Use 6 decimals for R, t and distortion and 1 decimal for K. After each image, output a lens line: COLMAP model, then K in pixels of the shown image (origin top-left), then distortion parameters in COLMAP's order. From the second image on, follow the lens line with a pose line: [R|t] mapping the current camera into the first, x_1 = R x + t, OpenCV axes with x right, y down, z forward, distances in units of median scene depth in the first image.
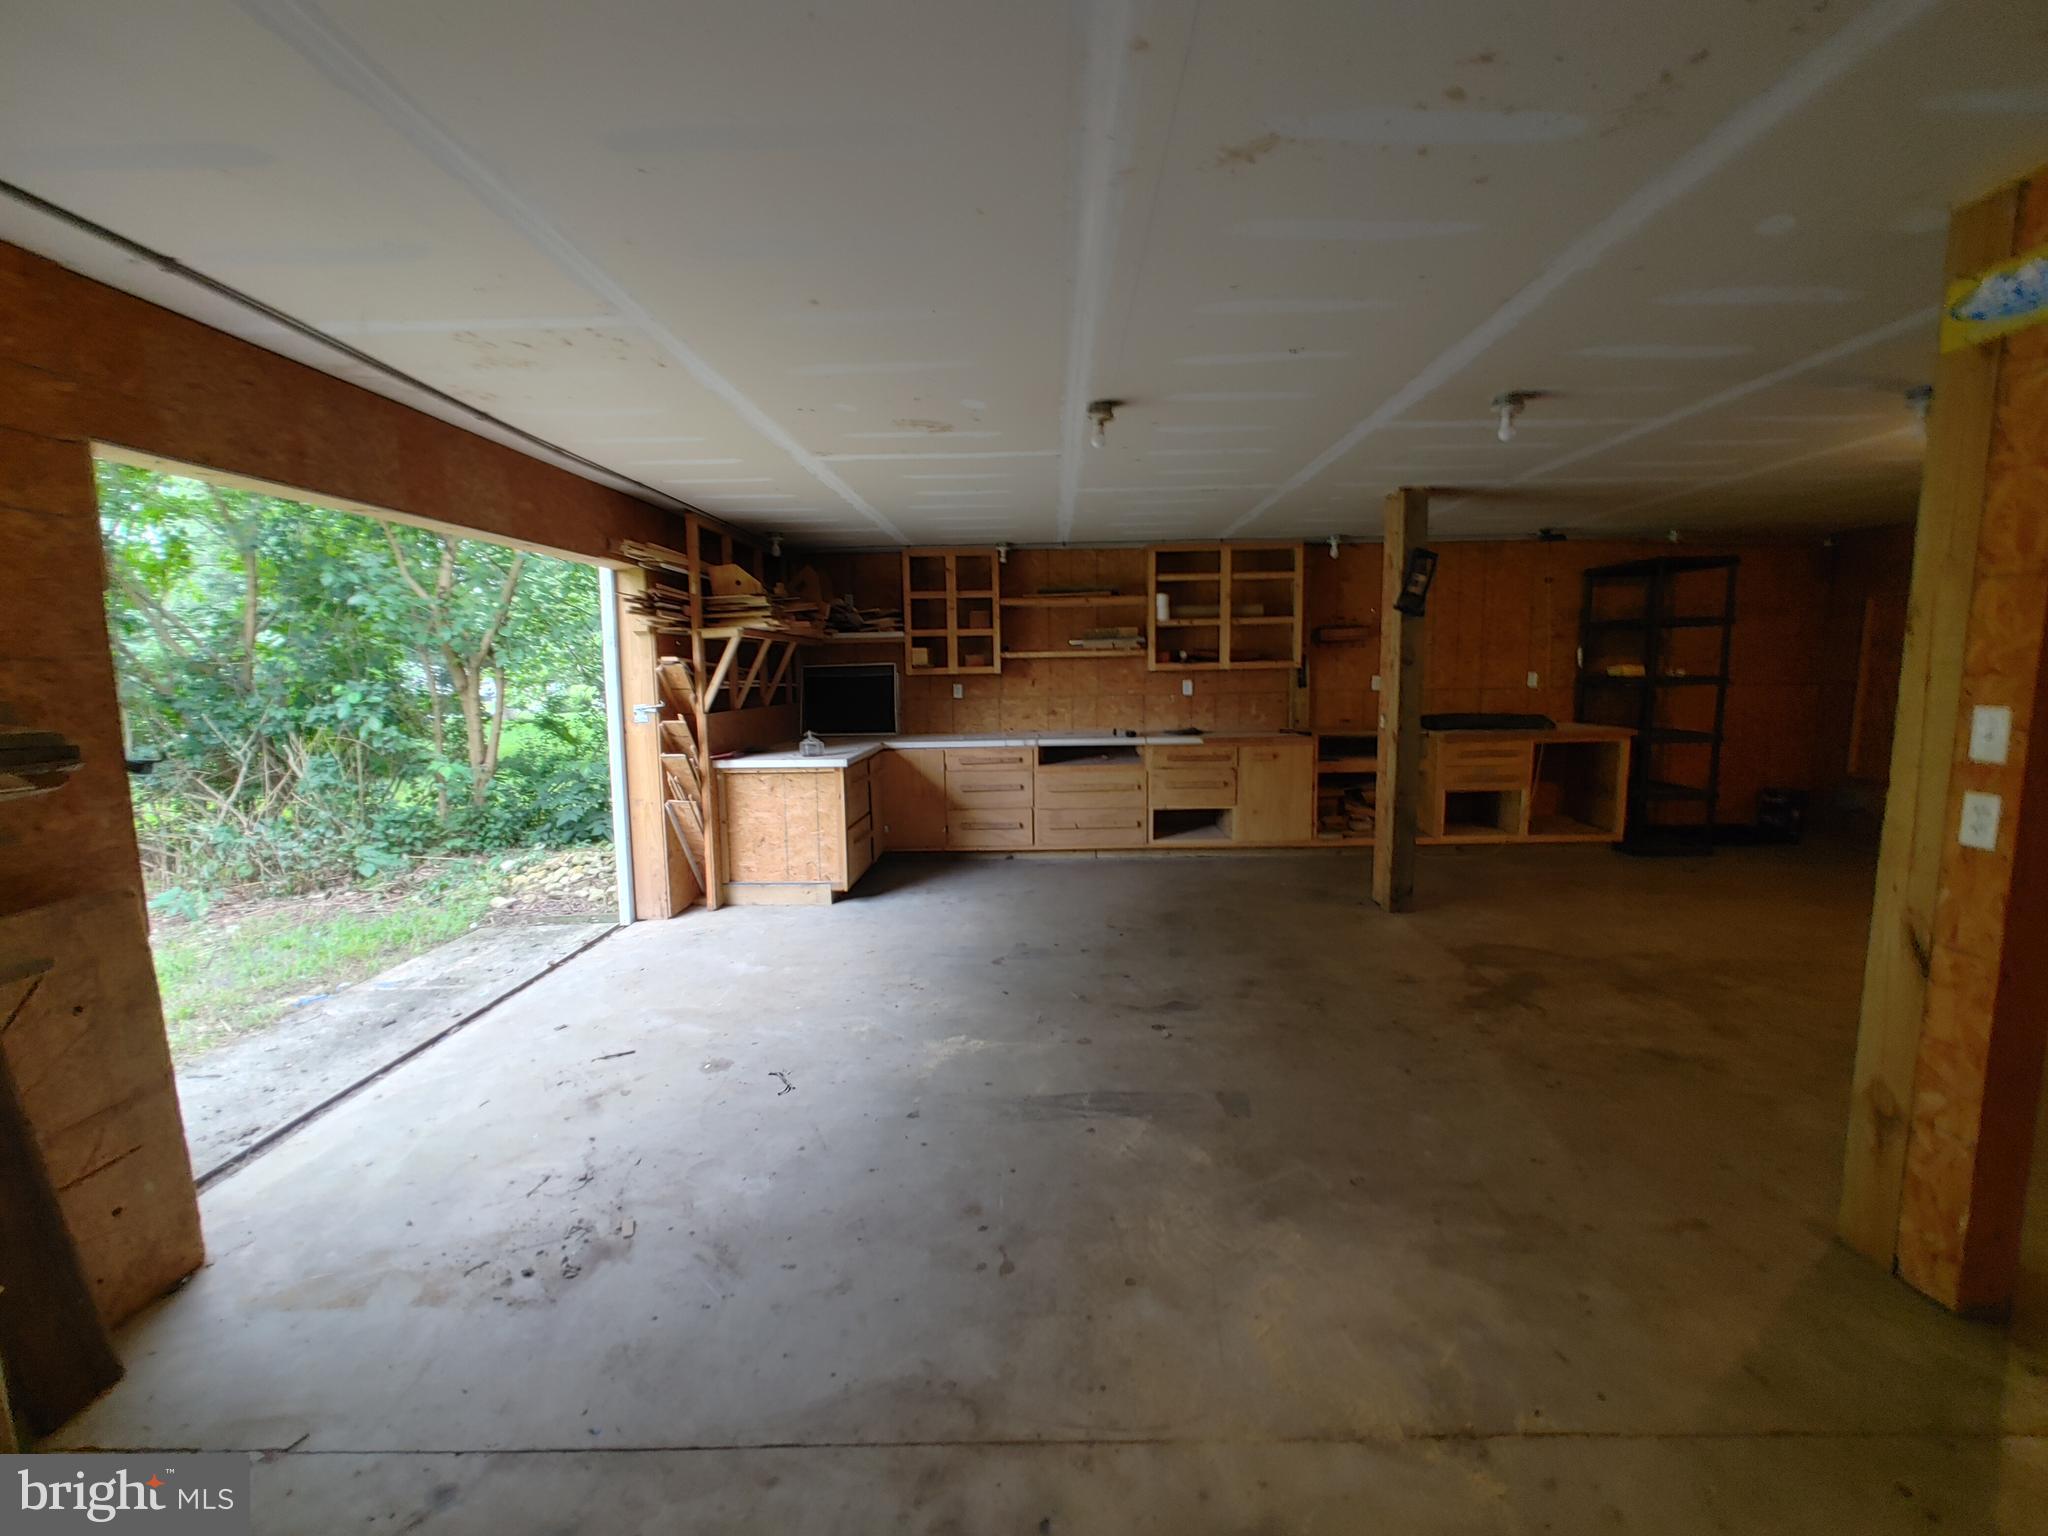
lens RADIAL K [[856.8, 0, 1041.6], [0, 856.8, 770.0], [0, 0, 1]] dist [-0.001913, 0.002357]
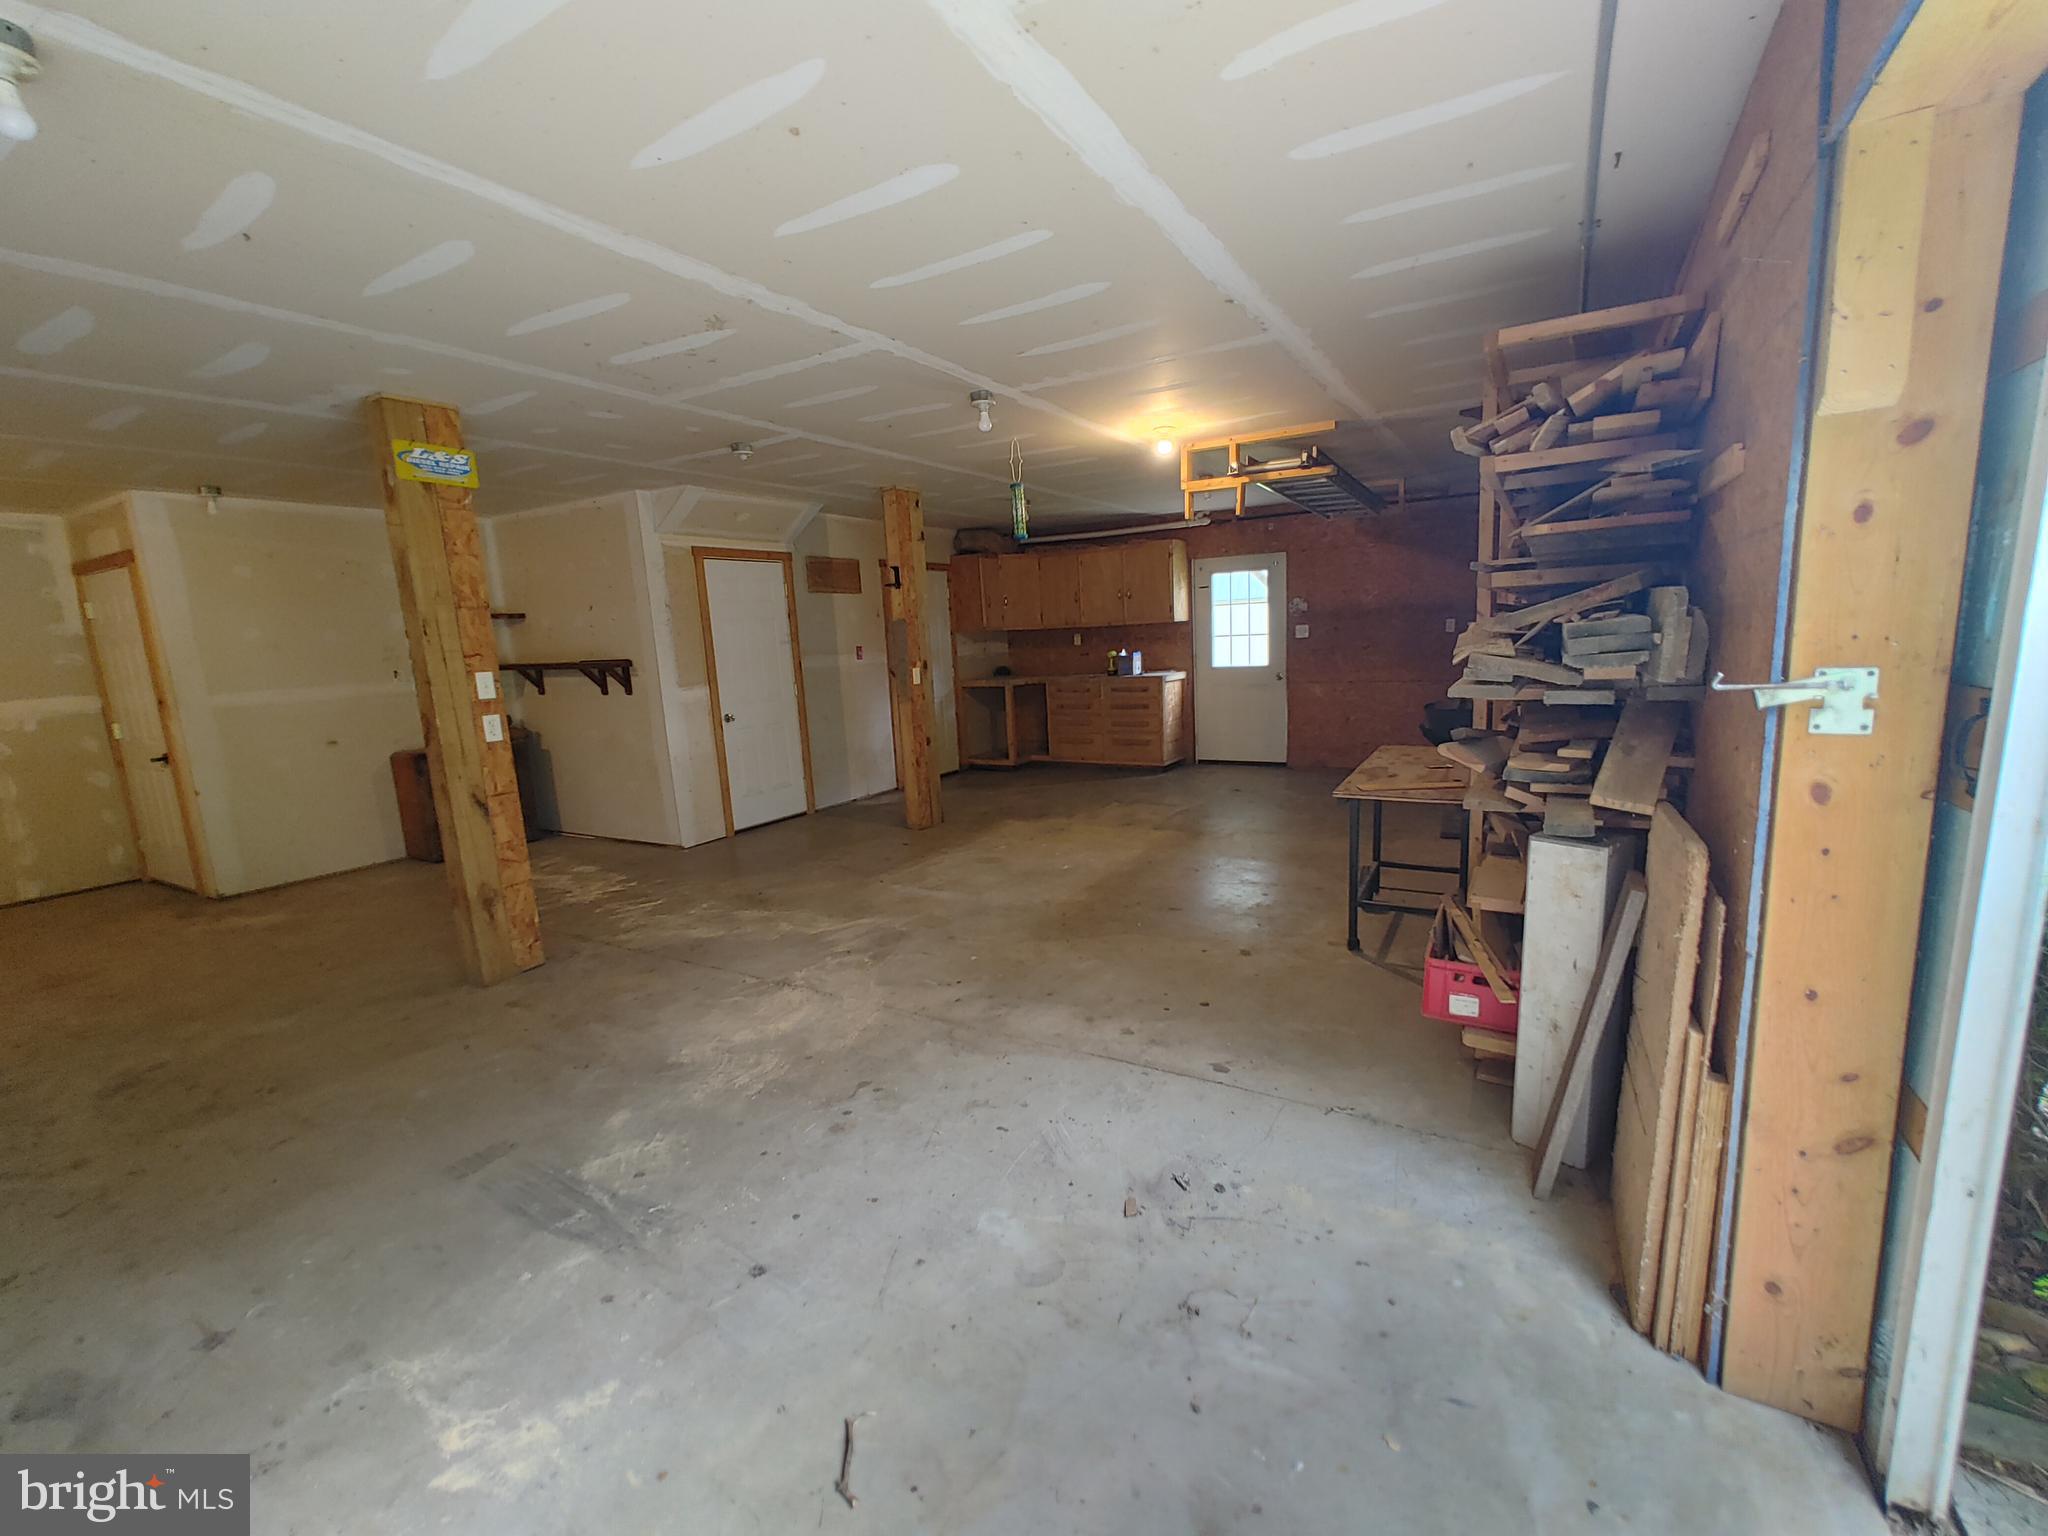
lens RADIAL K [[856.8, 0, 1070.5], [0, 856.8, 770.9], [0, 0, 1]] dist [-0.001913, 0.002357]
pose [[-0.879276, -0.019683, 0.475906, -0.370784], [0.116421, 0.959960, 0.254799, -0.069280], [-0.461866, 0.279444, -0.841778, 0.725974]]
